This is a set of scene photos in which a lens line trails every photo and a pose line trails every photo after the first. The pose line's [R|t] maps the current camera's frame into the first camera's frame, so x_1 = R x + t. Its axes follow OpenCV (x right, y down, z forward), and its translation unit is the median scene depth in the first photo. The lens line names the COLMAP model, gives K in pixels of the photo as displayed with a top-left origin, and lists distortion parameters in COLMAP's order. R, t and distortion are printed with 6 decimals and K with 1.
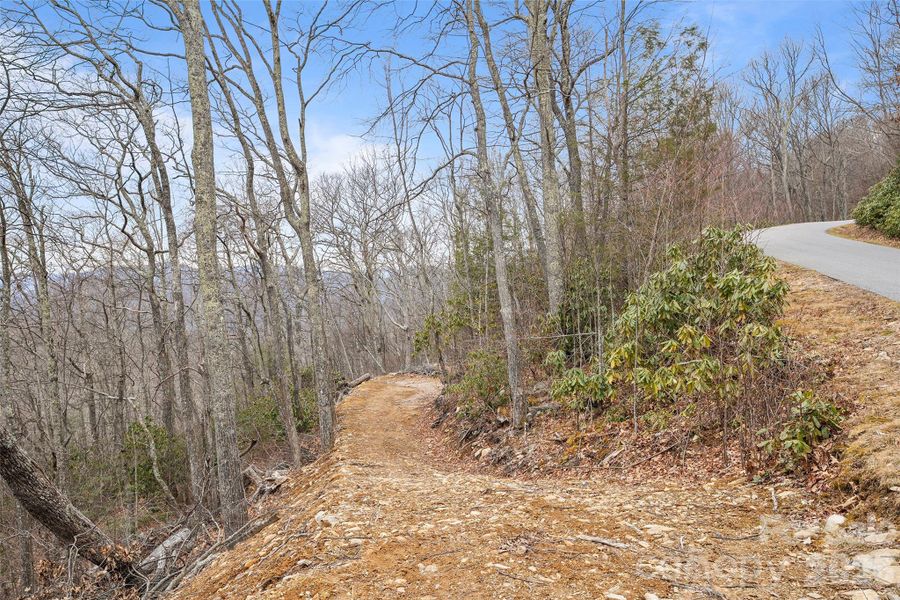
lens RADIAL K [[665.3, 0, 450.0], [0, 665.3, 300.0], [0, 0, 1]] dist [0.006291, -0.000314]
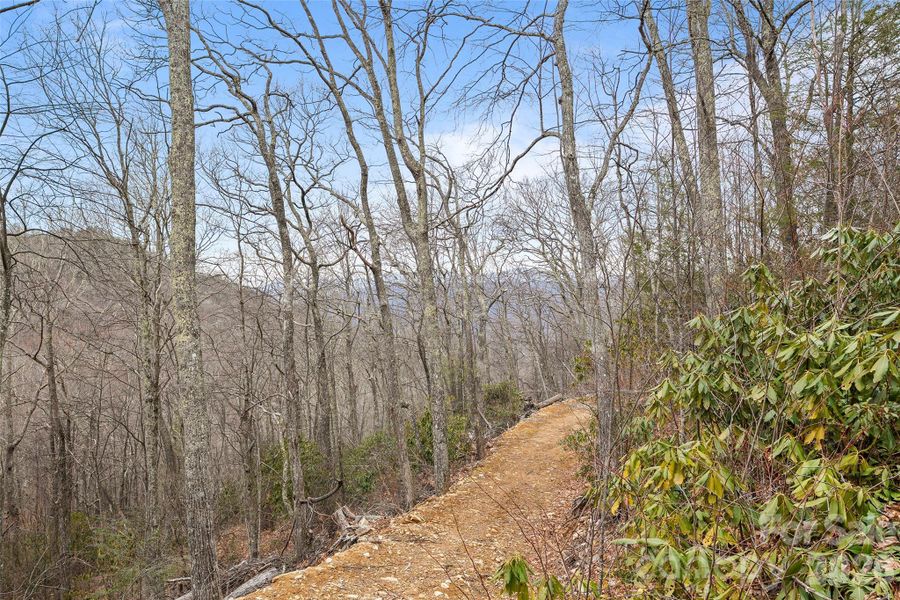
lens RADIAL K [[665.3, 0, 450.0], [0, 665.3, 300.0], [0, 0, 1]] dist [0.006291, -0.000314]
pose [[0.927065, 0.006676, -0.374841, 0.146516], [-0.009450, 0.999940, -0.005564, -0.022093], [0.374782, 0.008701, 0.927072, 0.196415]]
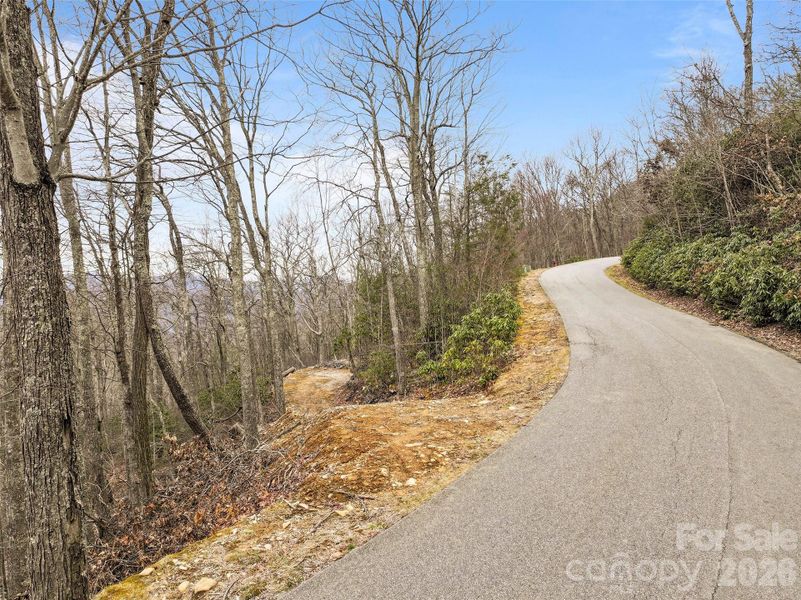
lens RADIAL K [[565.0, 0, 403.1], [0, 565.0, 295.8], [0, 0, 1]] dist [0.000091, 0.018018]
pose [[0.994637, 0.004133, 0.103345, -0.036486], [-0.002243, 0.999828, -0.018397, -0.031904], [-0.103403, 0.018067, 0.994475, -0.364916]]
